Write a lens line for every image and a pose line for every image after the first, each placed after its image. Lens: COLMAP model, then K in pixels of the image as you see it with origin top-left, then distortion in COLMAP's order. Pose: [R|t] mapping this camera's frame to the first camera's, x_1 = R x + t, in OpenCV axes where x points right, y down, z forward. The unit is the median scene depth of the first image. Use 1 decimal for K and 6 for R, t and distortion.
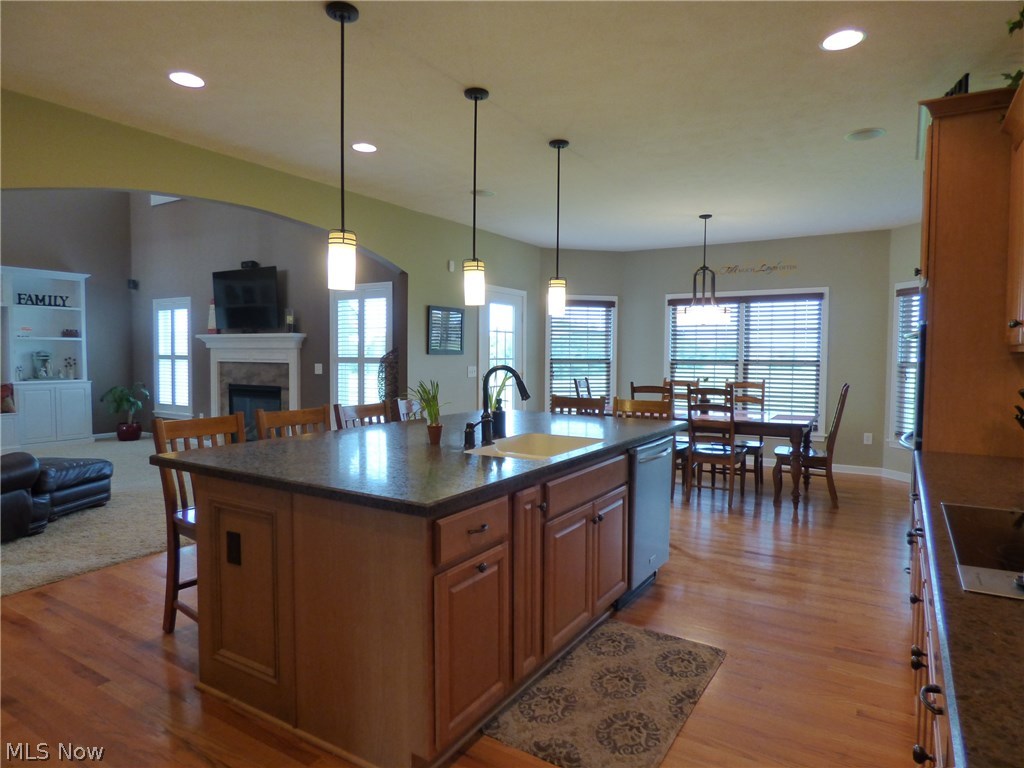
lens RADIAL K [[627.3, 0, 511.4], [0, 627.3, 383.2], [0, 0, 1]] dist [-0.004198, 0.000036]
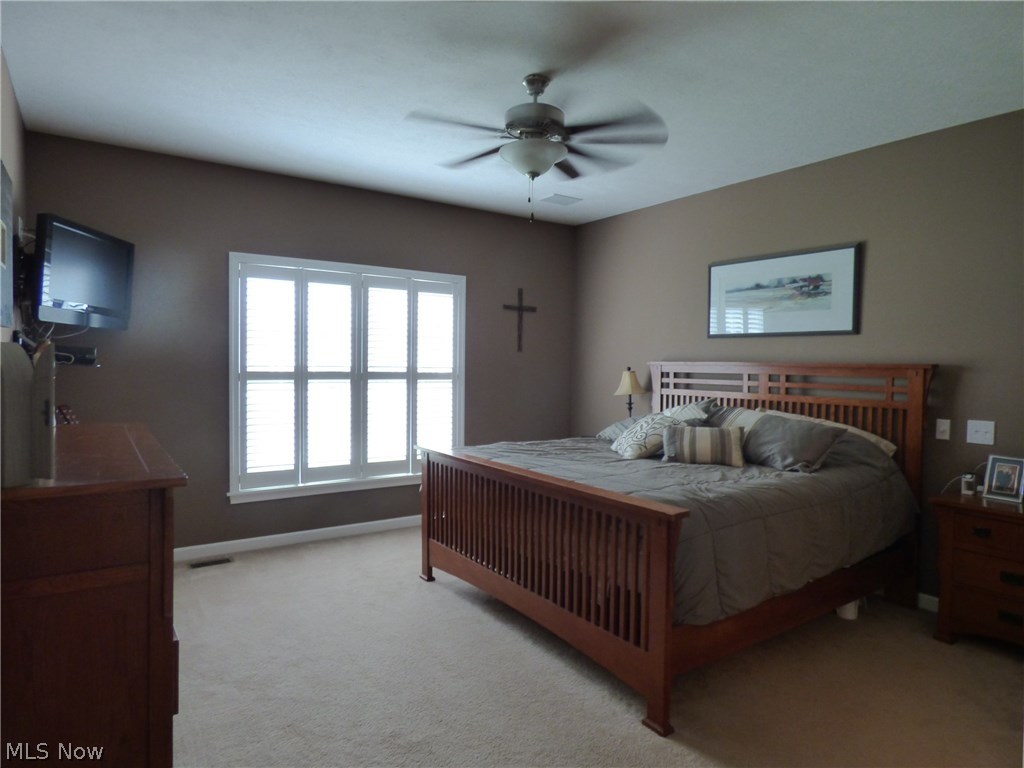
lens RADIAL K [[627.3, 0, 511.5], [0, 627.3, 384.0], [0, 0, 1]] dist [-0.004198, 0.000036]
pose [[0.407202, -0.019908, 0.913121, -0.839712], [0.038828, 0.999236, 0.004471, -0.023962], [-0.912513, 0.033634, 0.407663, 0.579419]]
